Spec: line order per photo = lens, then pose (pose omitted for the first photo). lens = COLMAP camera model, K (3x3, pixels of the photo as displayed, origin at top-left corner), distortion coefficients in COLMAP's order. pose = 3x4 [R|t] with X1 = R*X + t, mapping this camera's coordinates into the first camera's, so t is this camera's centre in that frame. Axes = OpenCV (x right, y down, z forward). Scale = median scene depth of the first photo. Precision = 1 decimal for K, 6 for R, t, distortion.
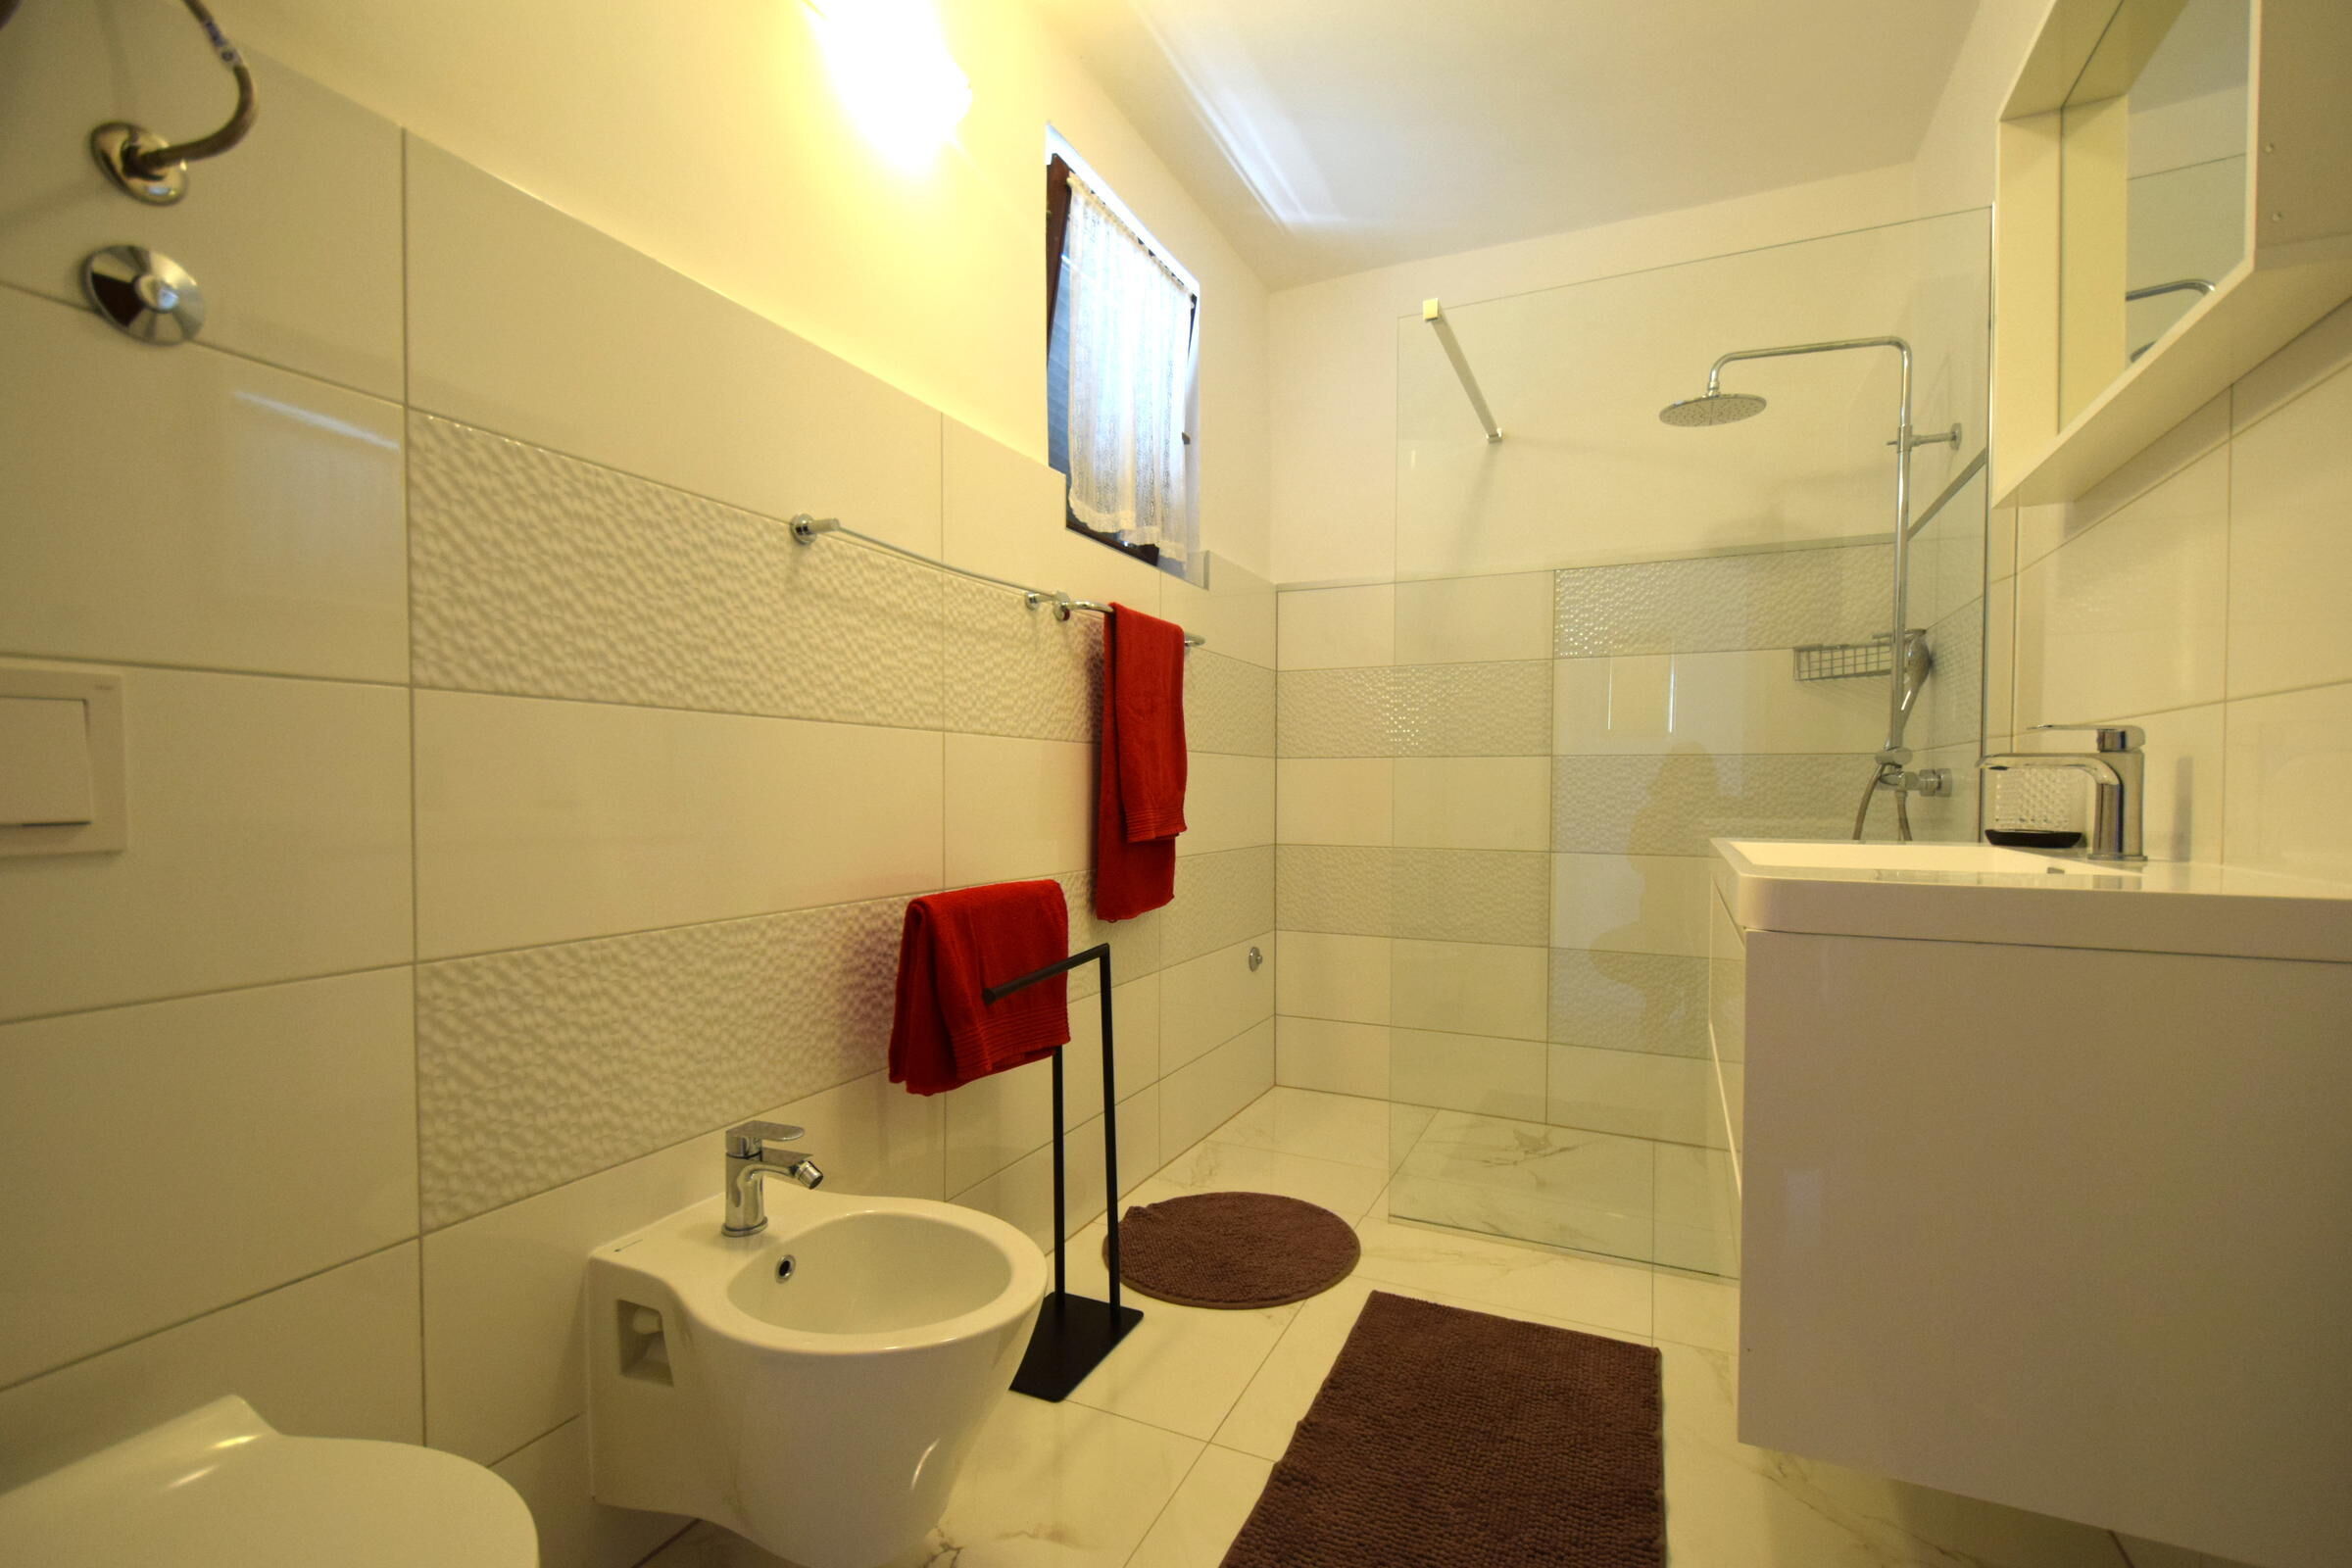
lens RADIAL K [[1032.1, 0, 1180.8], [0, 1032.1, 814.0], [0, 0, 1]] dist [0.018214, -0.009977]
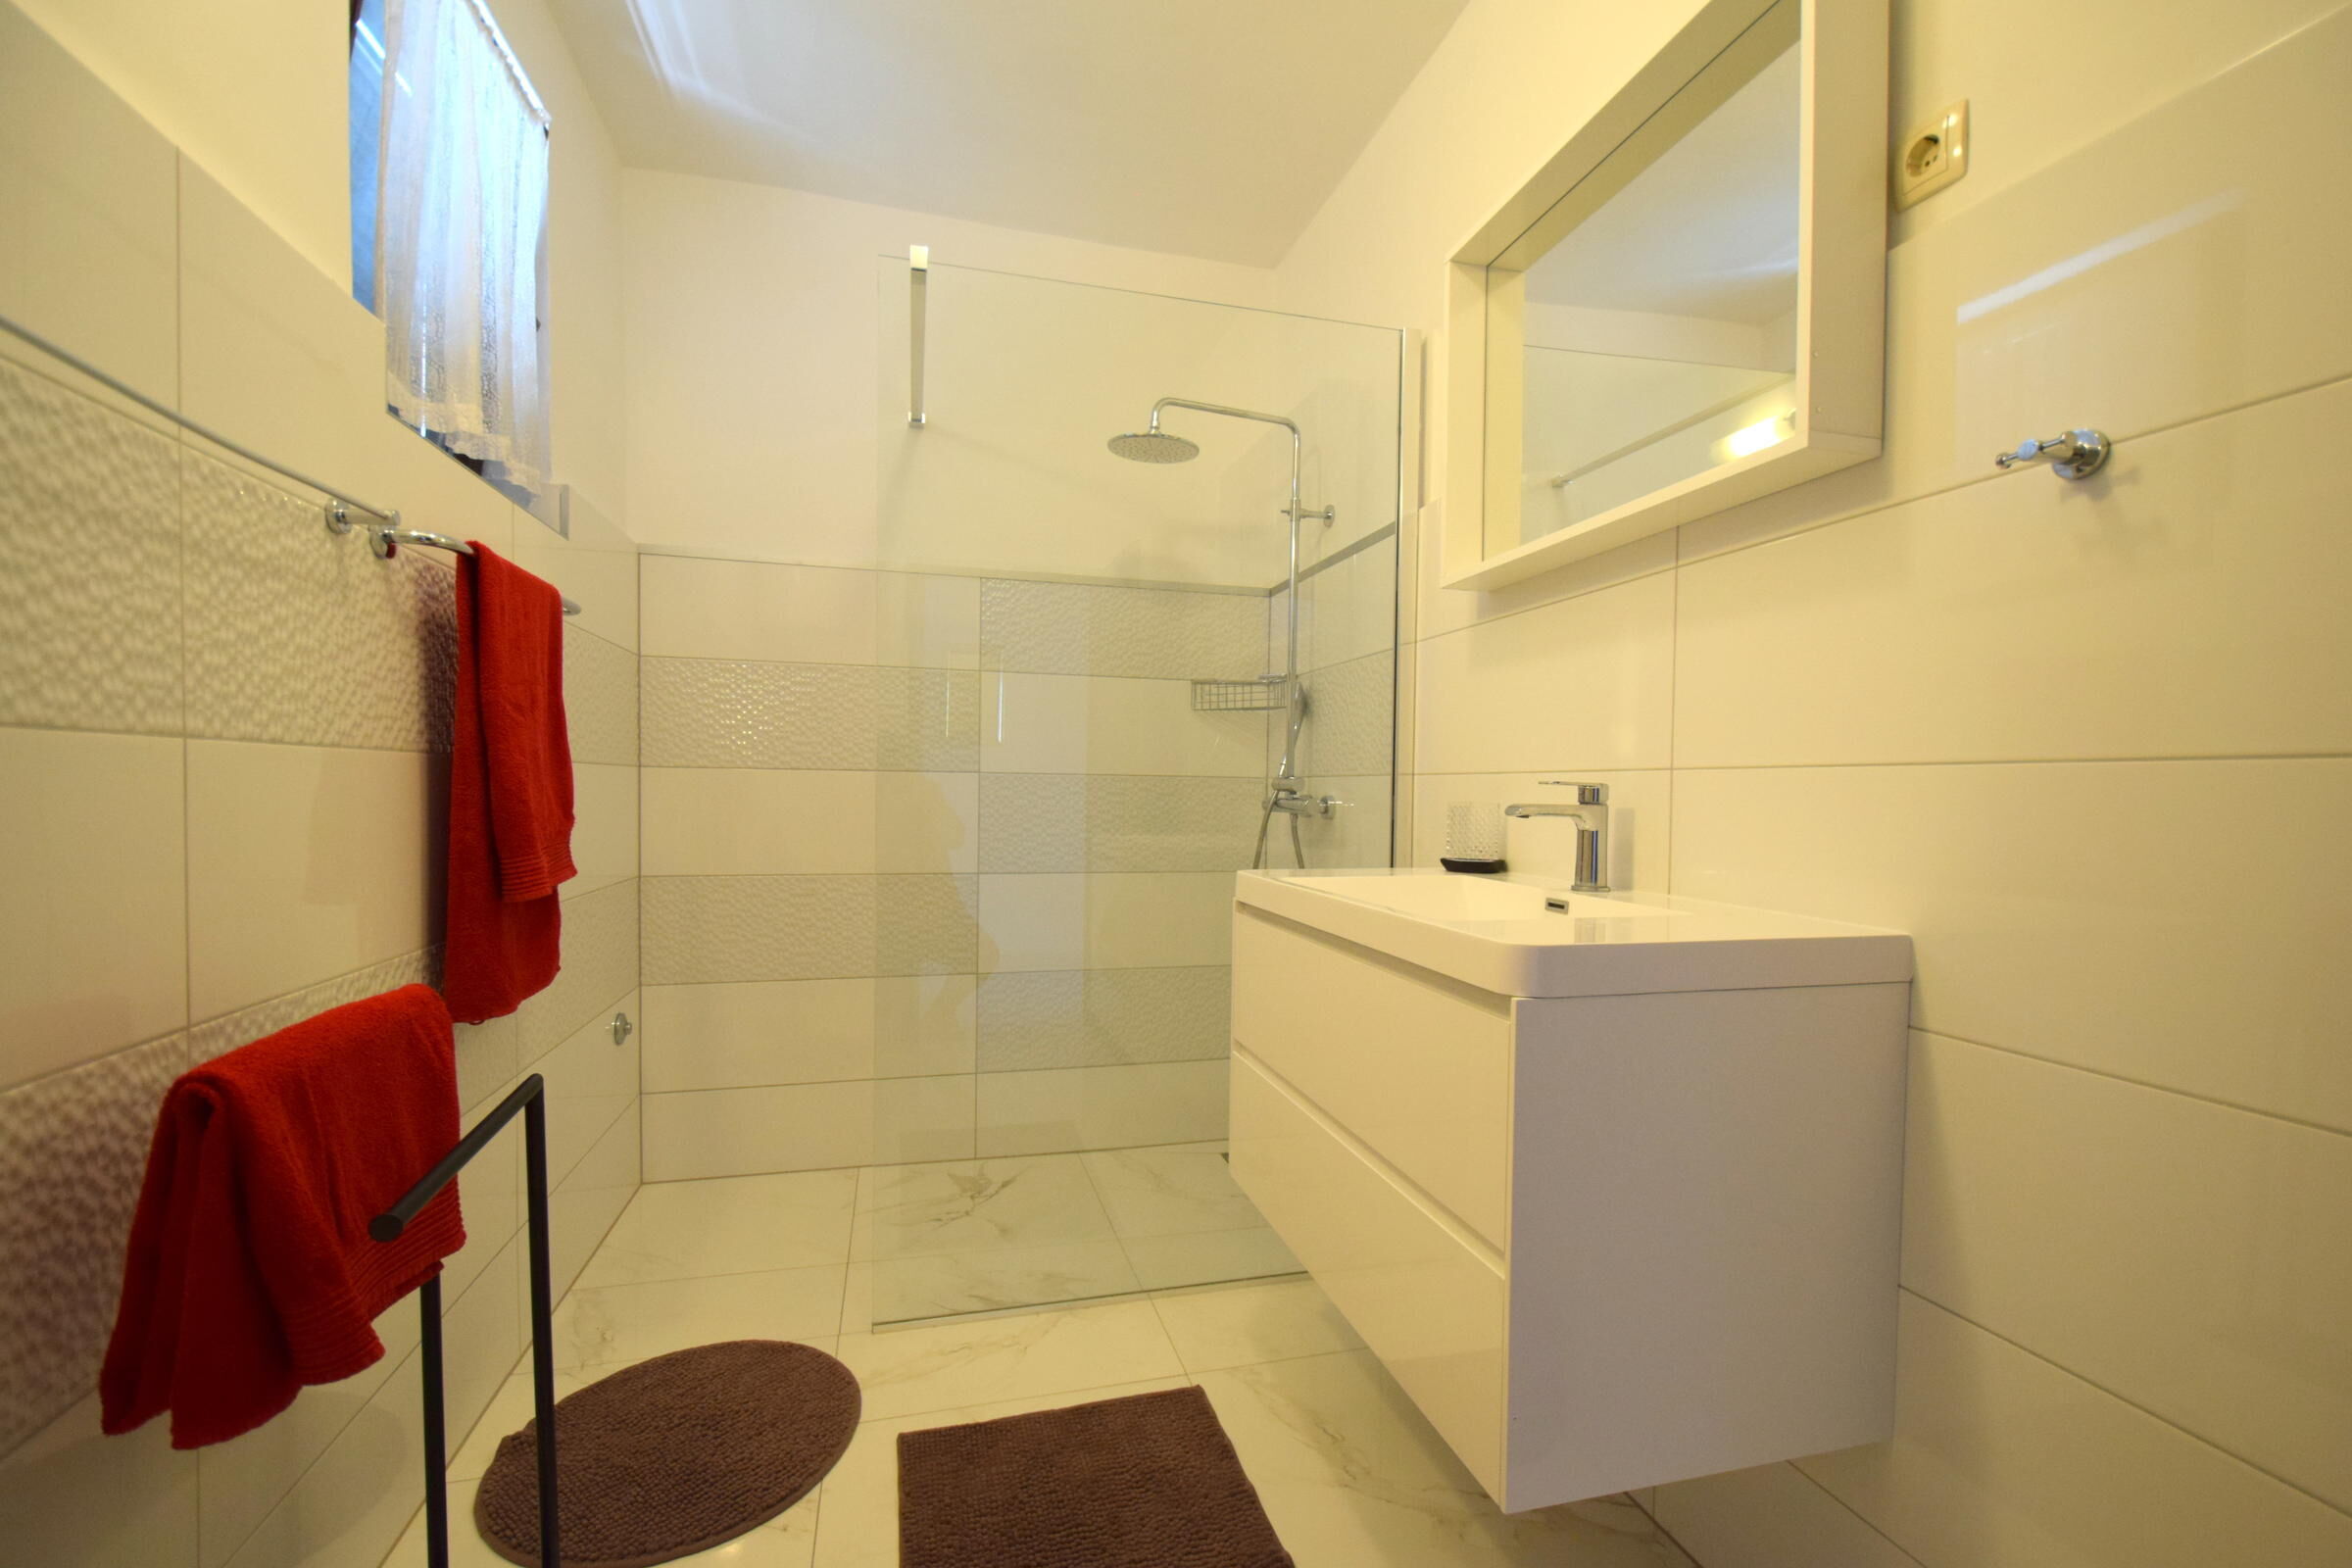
lens RADIAL K [[1032.1, 0, 1180.8], [0, 1032.1, 814.0], [0, 0, 1]] dist [0.018214, -0.009977]
pose [[0.764971, -0.010919, 0.643972, -0.151784], [0.006247, 0.999935, 0.009535, -0.034733], [-0.644034, -0.003271, 0.764990, 0.204919]]
